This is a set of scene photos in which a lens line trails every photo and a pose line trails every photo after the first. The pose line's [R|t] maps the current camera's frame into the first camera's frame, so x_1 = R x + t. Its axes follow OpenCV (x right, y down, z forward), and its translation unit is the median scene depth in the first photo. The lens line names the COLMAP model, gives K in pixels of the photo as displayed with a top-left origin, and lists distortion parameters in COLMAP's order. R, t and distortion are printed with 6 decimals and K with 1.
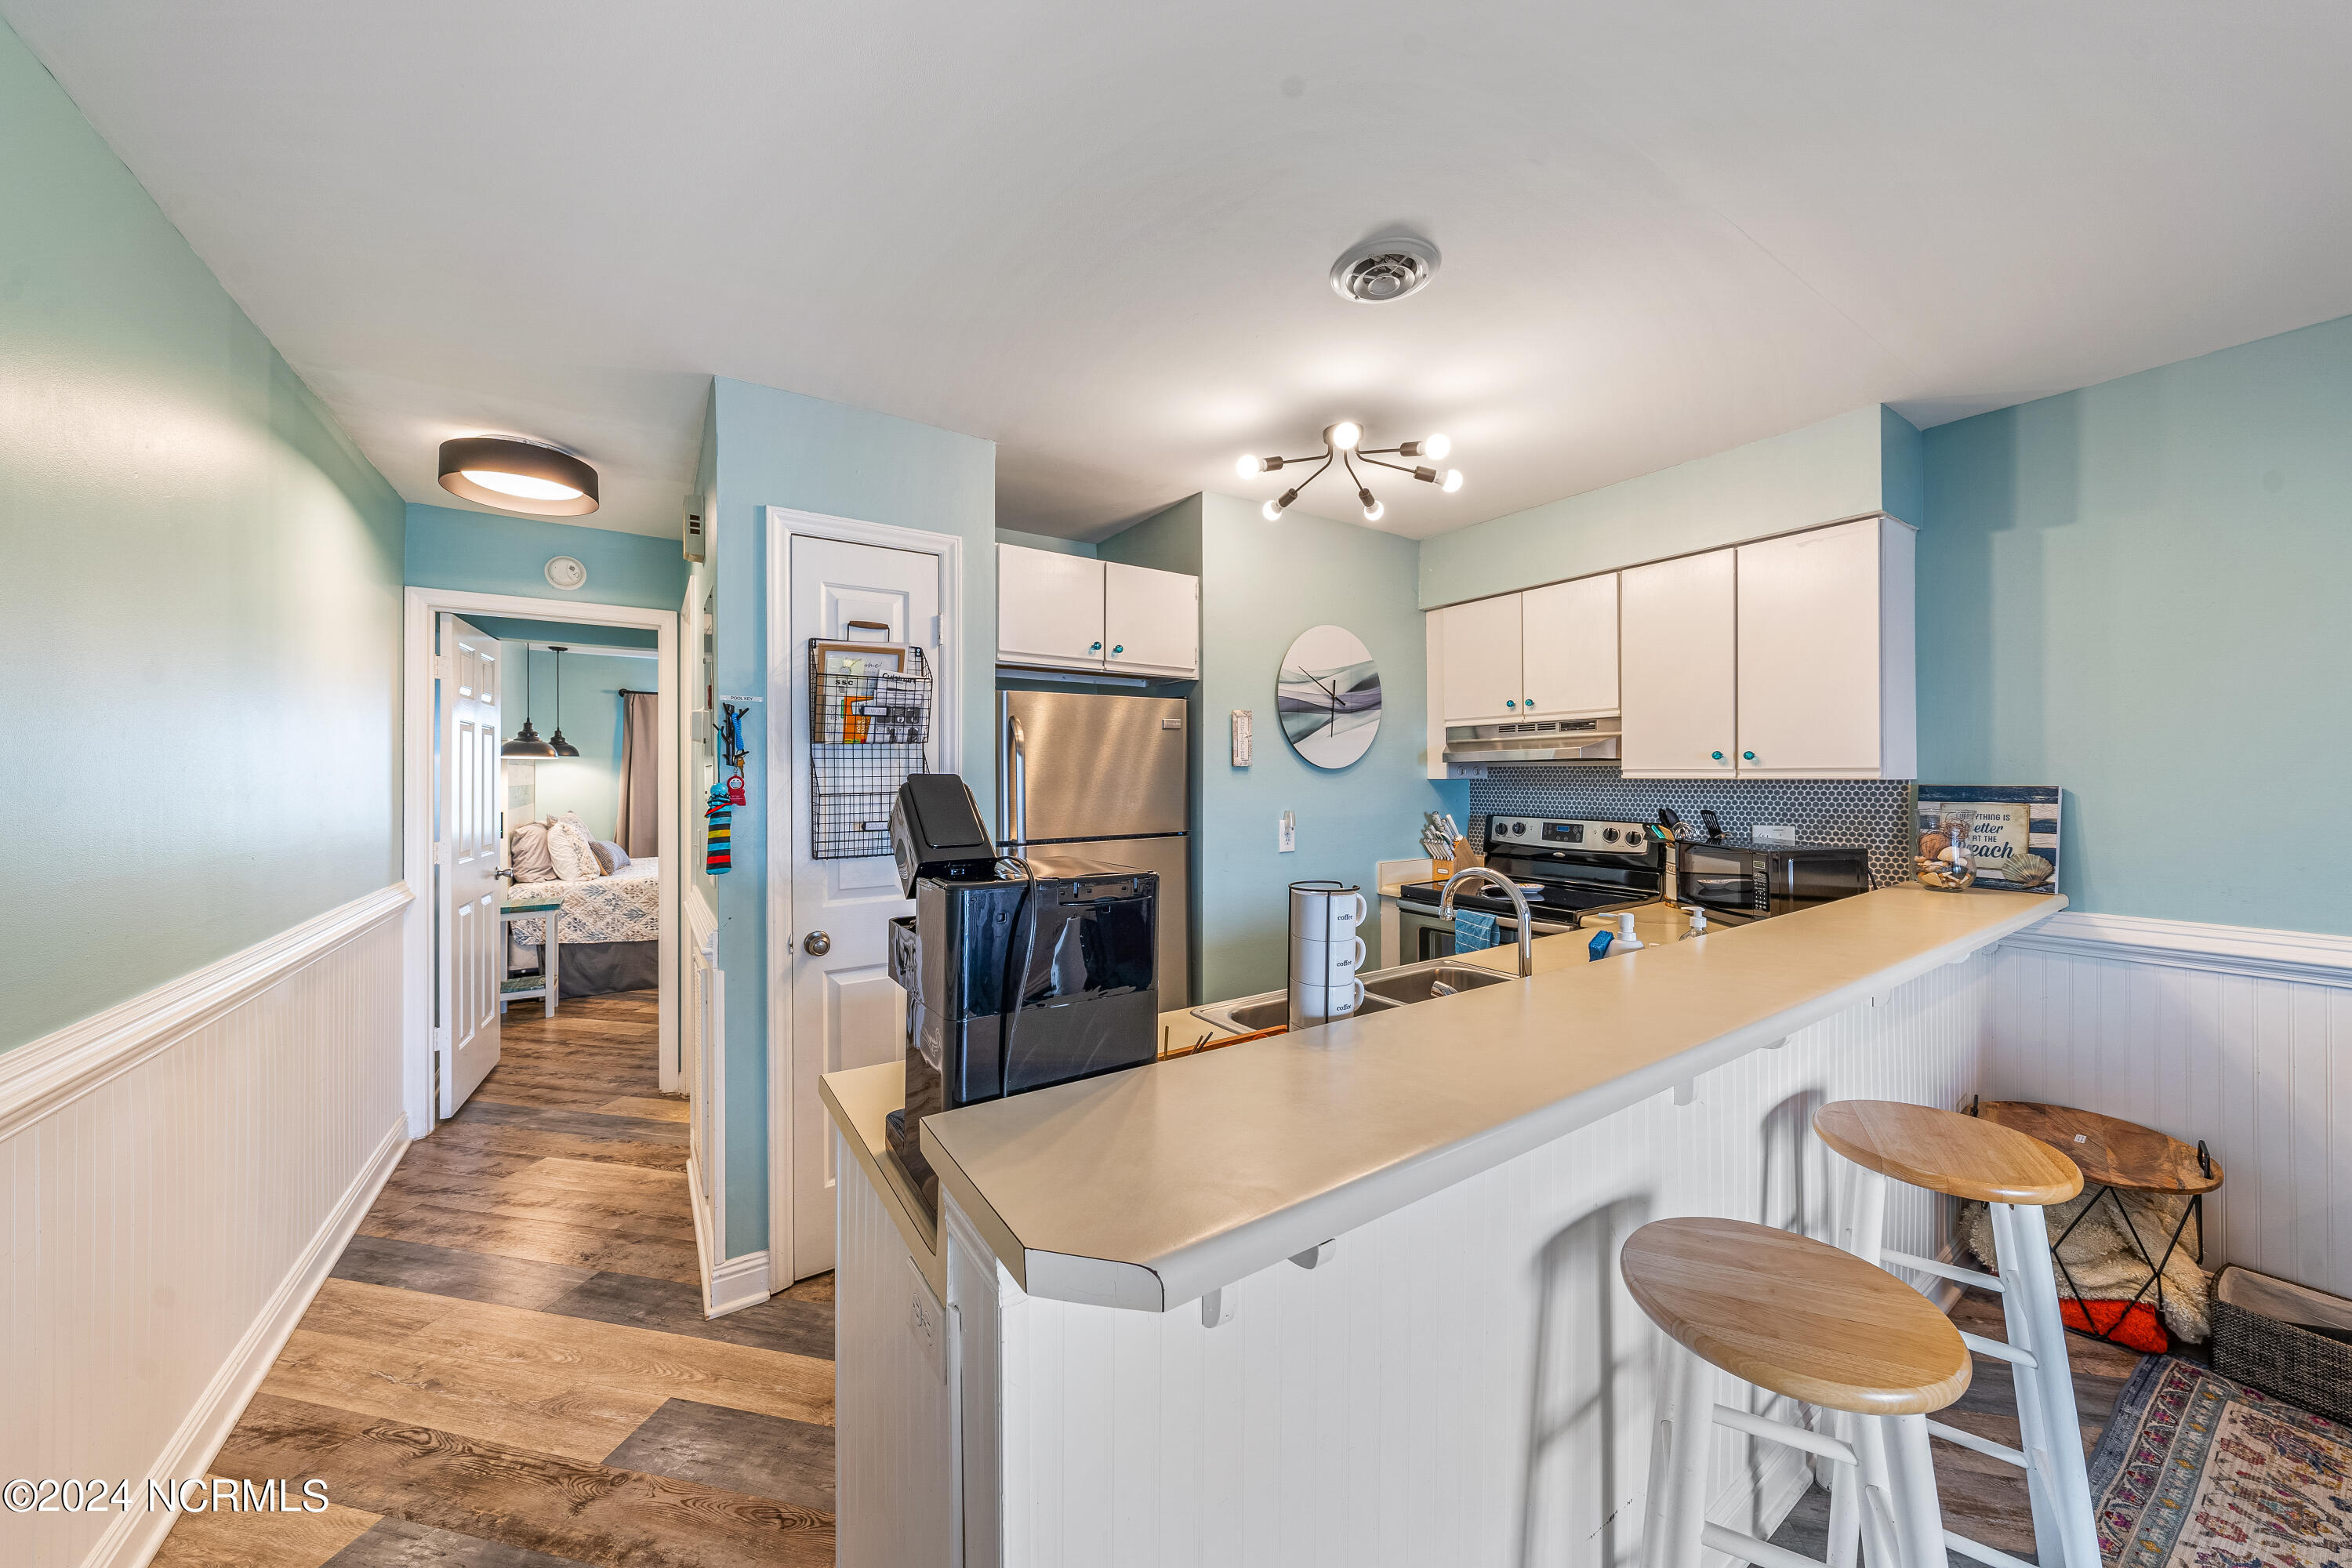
lens RADIAL K [[808.1, 0, 1167.8], [0, 808.1, 770.7], [0, 0, 1]] dist [-0.002645, 0.000370]
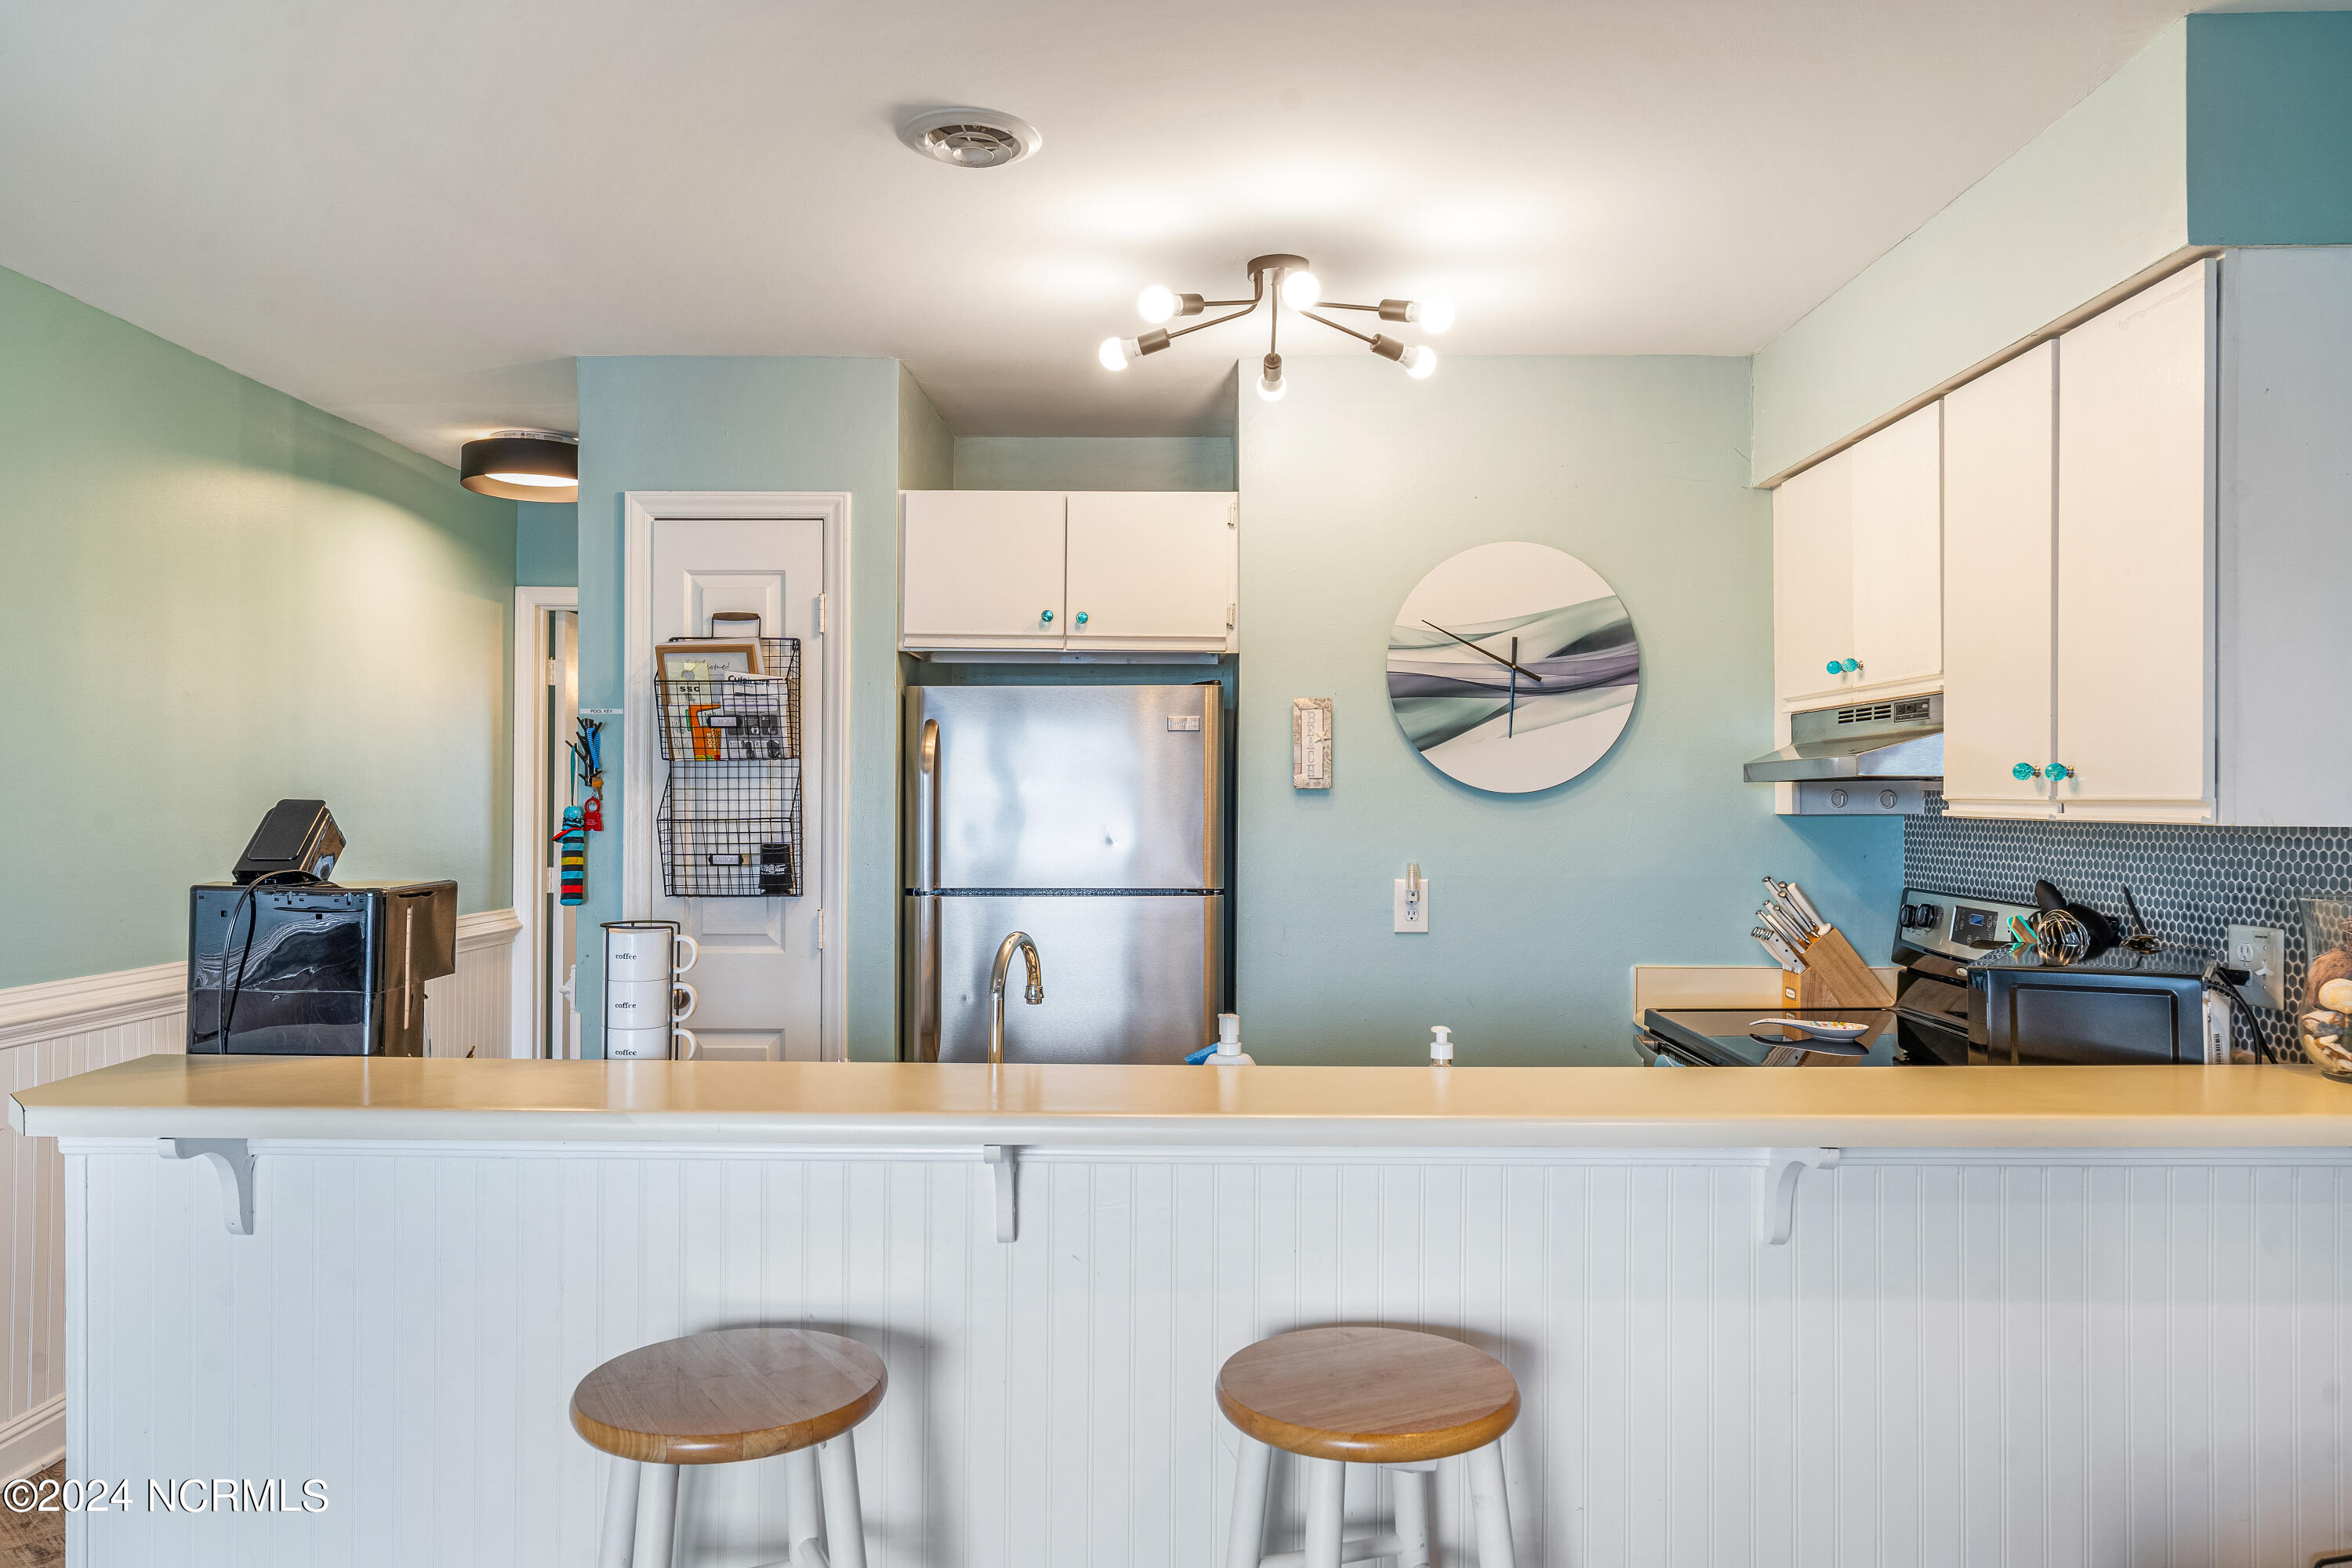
lens RADIAL K [[1571.9, 0, 1177.2], [0, 1571.9, 792.4], [0, 0, 1]] dist [0.007204, -0.003612]
pose [[0.824618, 0.006955, -0.565647, 0.693463], [-0.004634, 0.999974, 0.005540, -0.008704], [0.565671, -0.001947, 0.824629, -0.053898]]
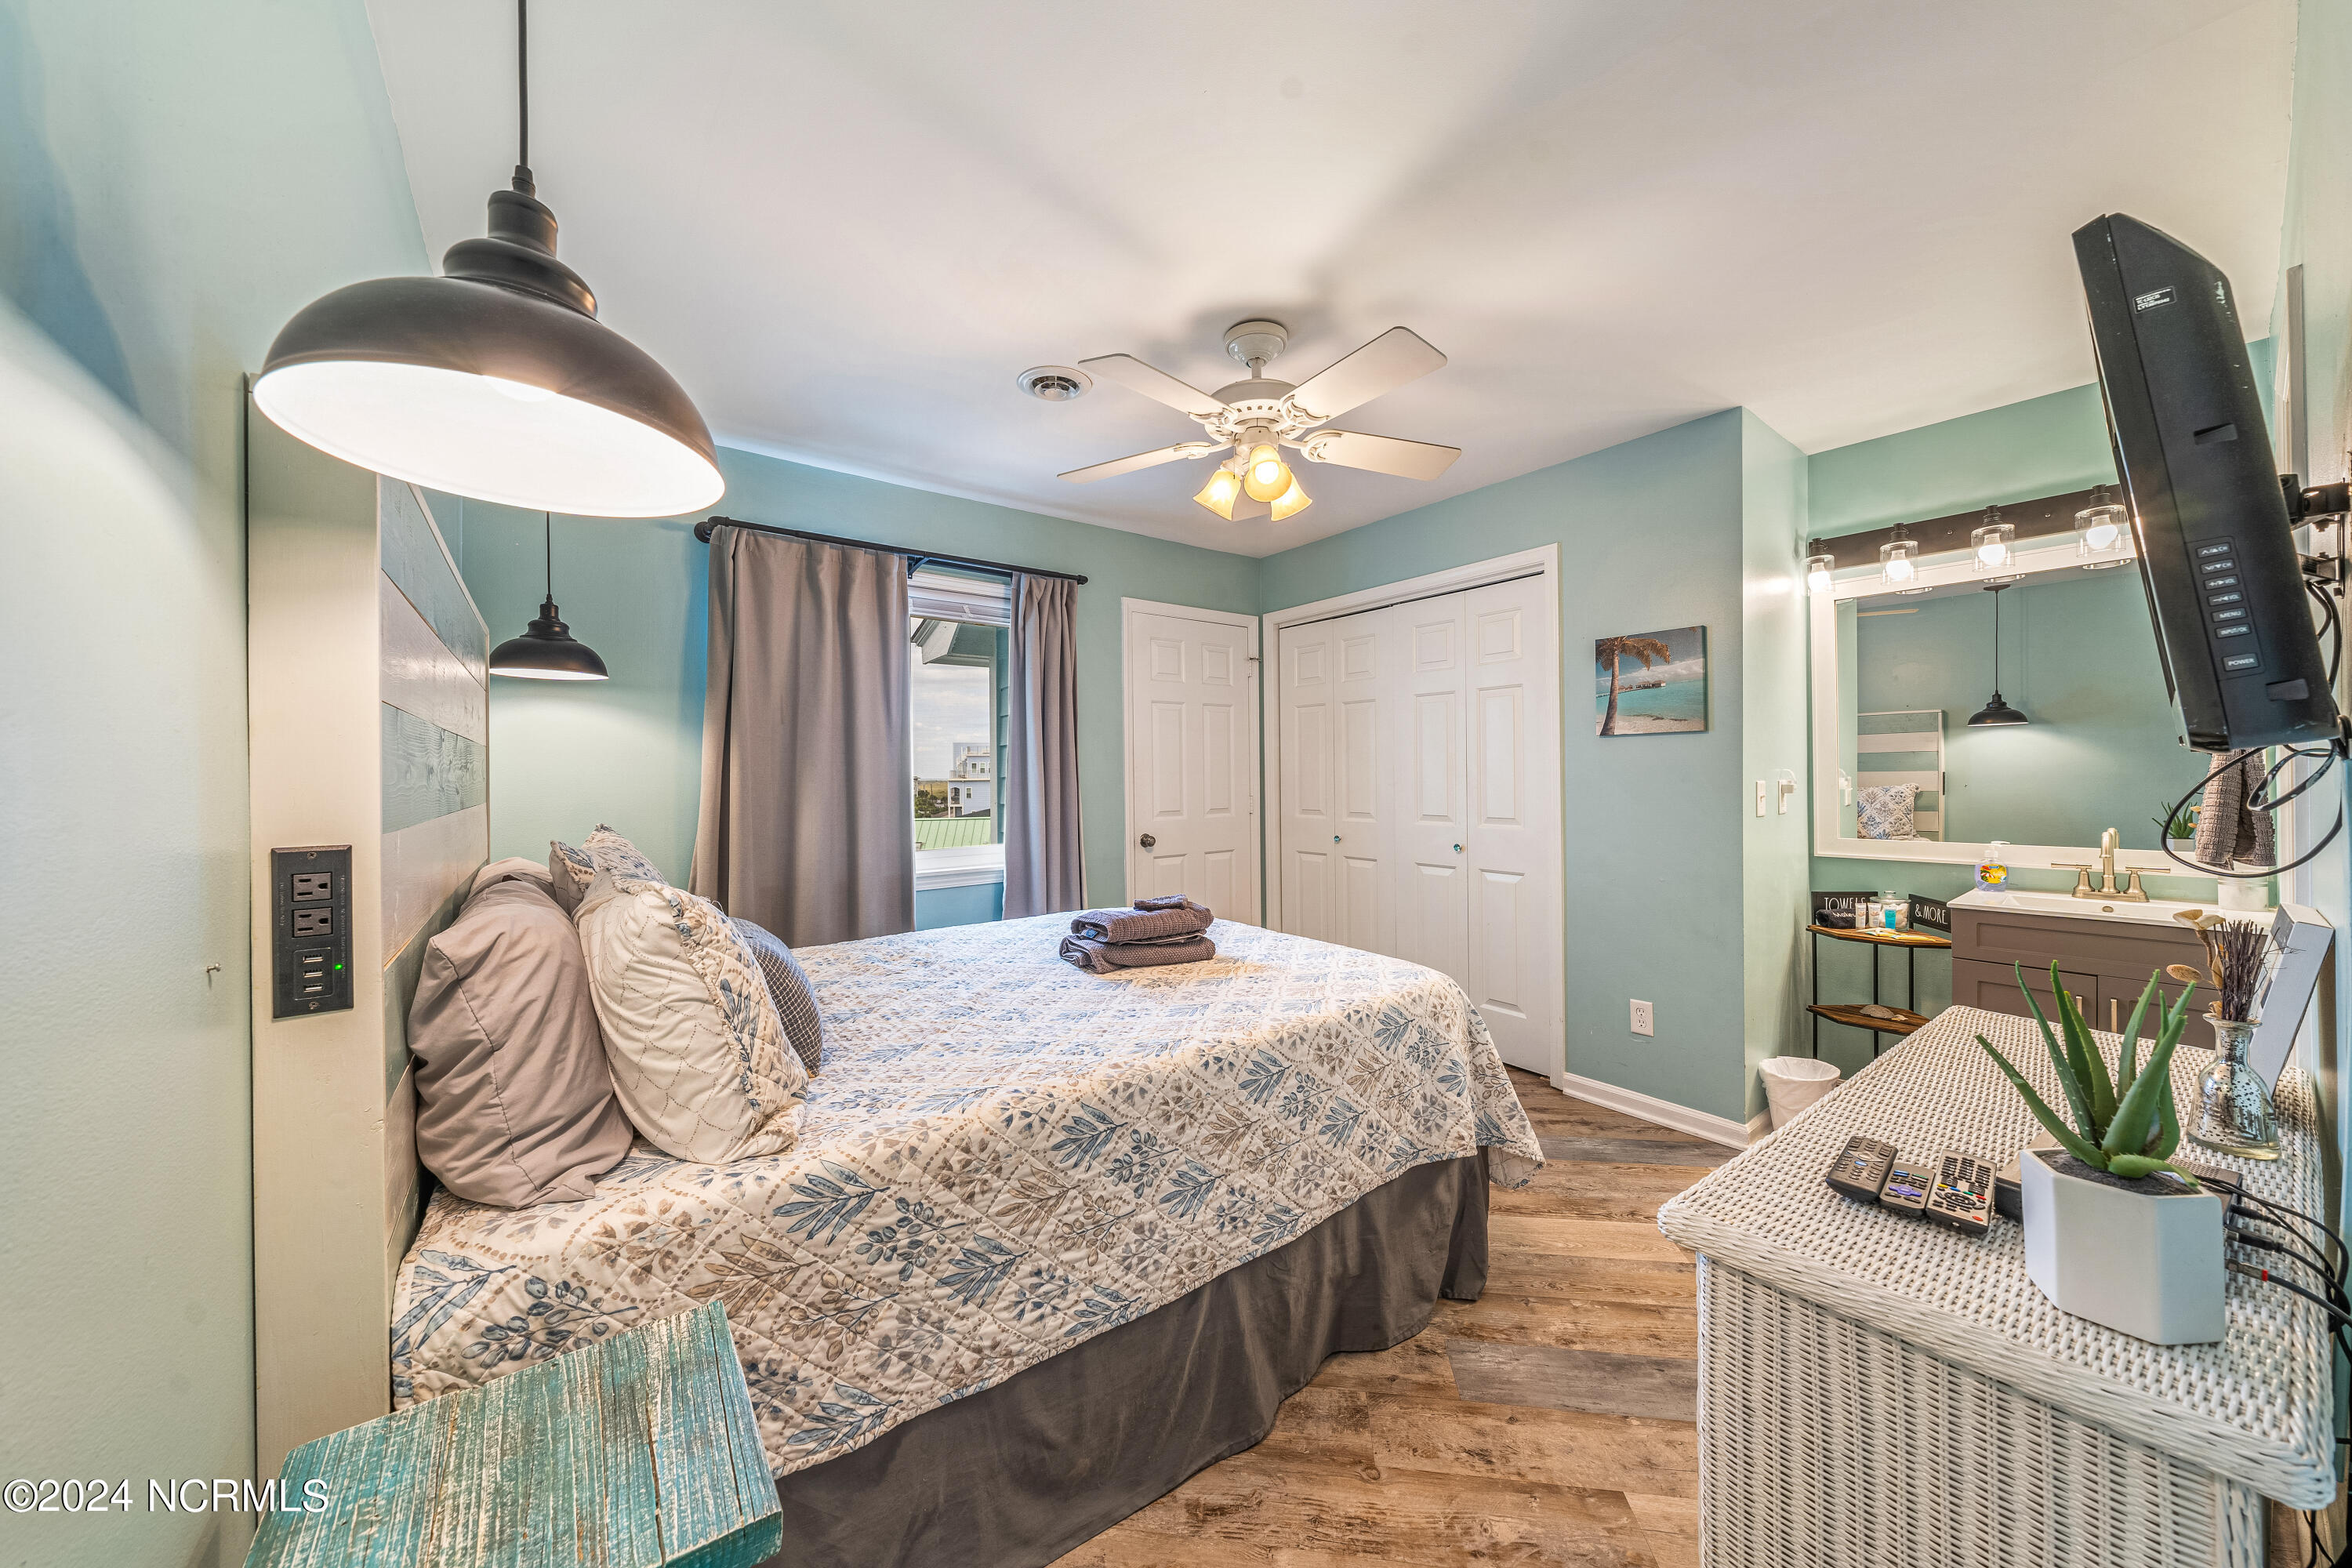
lens RADIAL K [[808.1, 0, 1180.7], [0, 808.1, 774.9], [0, 0, 1]] dist [-0.002645, 0.000370]
pose [[0.997180, -0.007826, 0.074643, -1.065337], [0.007446, 0.999958, 0.005377, 0.058344], [-0.074682, -0.004806, 0.997196, 1.315265]]
